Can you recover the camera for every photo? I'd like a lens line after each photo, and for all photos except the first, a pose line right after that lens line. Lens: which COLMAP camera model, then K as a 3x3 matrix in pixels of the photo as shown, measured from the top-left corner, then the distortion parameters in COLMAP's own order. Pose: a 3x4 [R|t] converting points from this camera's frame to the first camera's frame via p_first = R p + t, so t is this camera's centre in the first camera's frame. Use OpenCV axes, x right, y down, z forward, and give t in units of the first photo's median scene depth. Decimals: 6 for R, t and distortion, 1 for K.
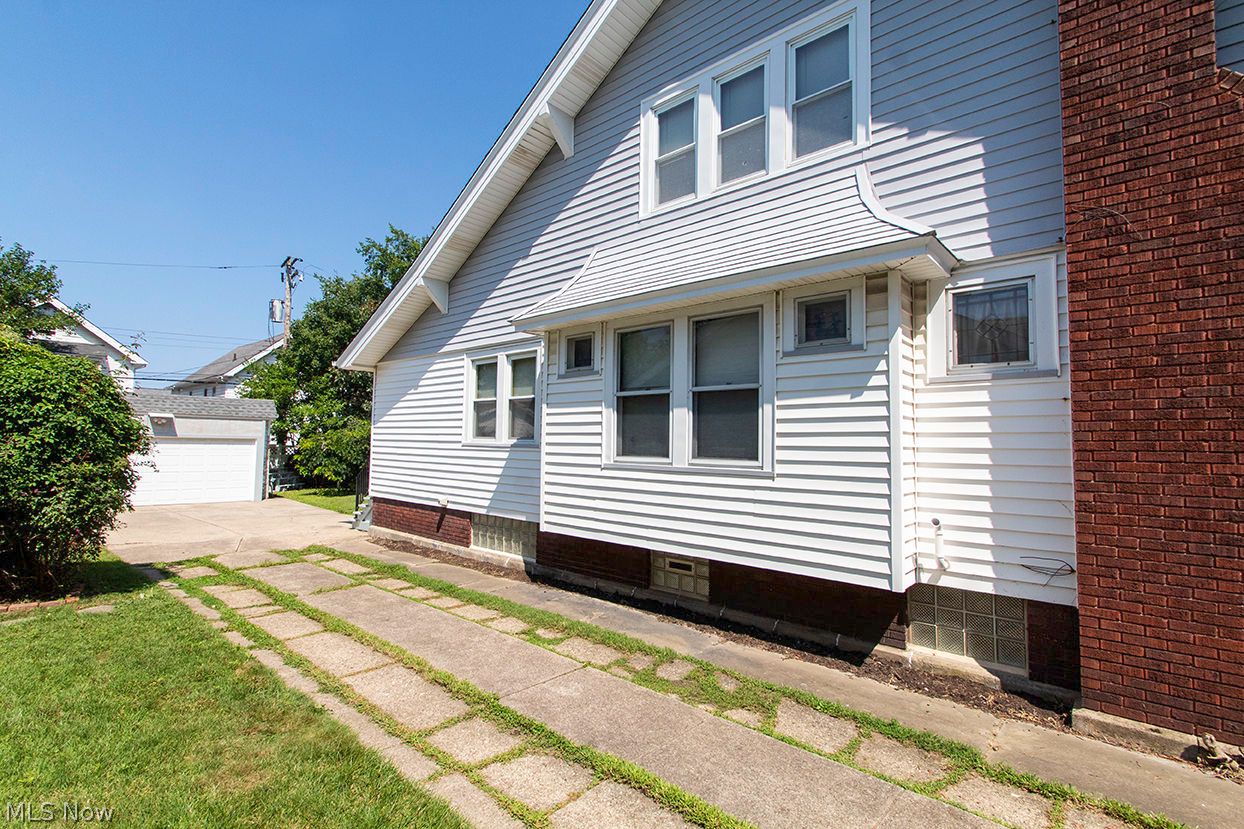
lens RADIAL K [[577.7, 0, 611.9], [0, 577.7, 415.4], [0, 0, 1]] dist [0.001235, 0.000002]
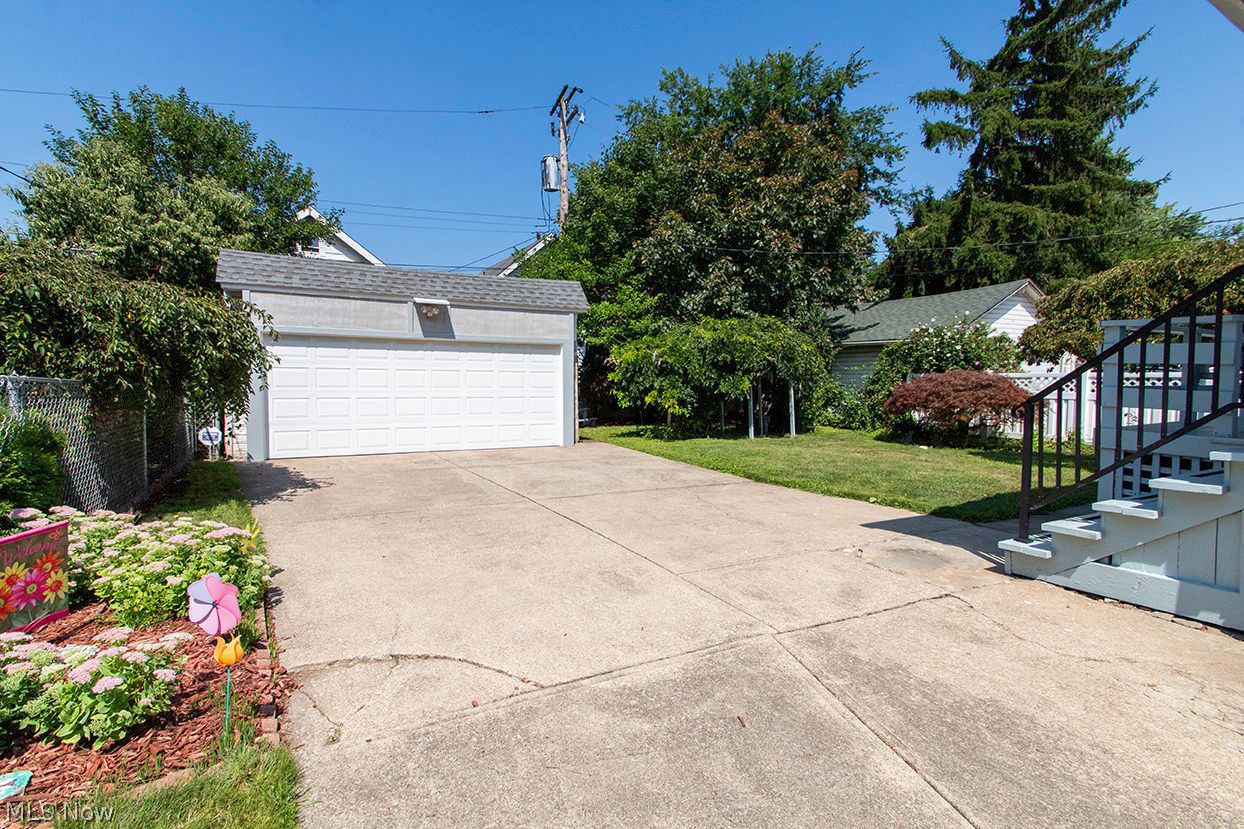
lens RADIAL K [[579.8, 0, 603.9], [0, 579.8, 411.6], [0, 0, 1]] dist [-0.002172, -0.000282]
pose [[0.940061, 0.008400, -0.340904, -1.161410], [0.027869, 0.994460, 0.101356, 0.158900], [0.339867, -0.104781, 0.934618, 1.398123]]
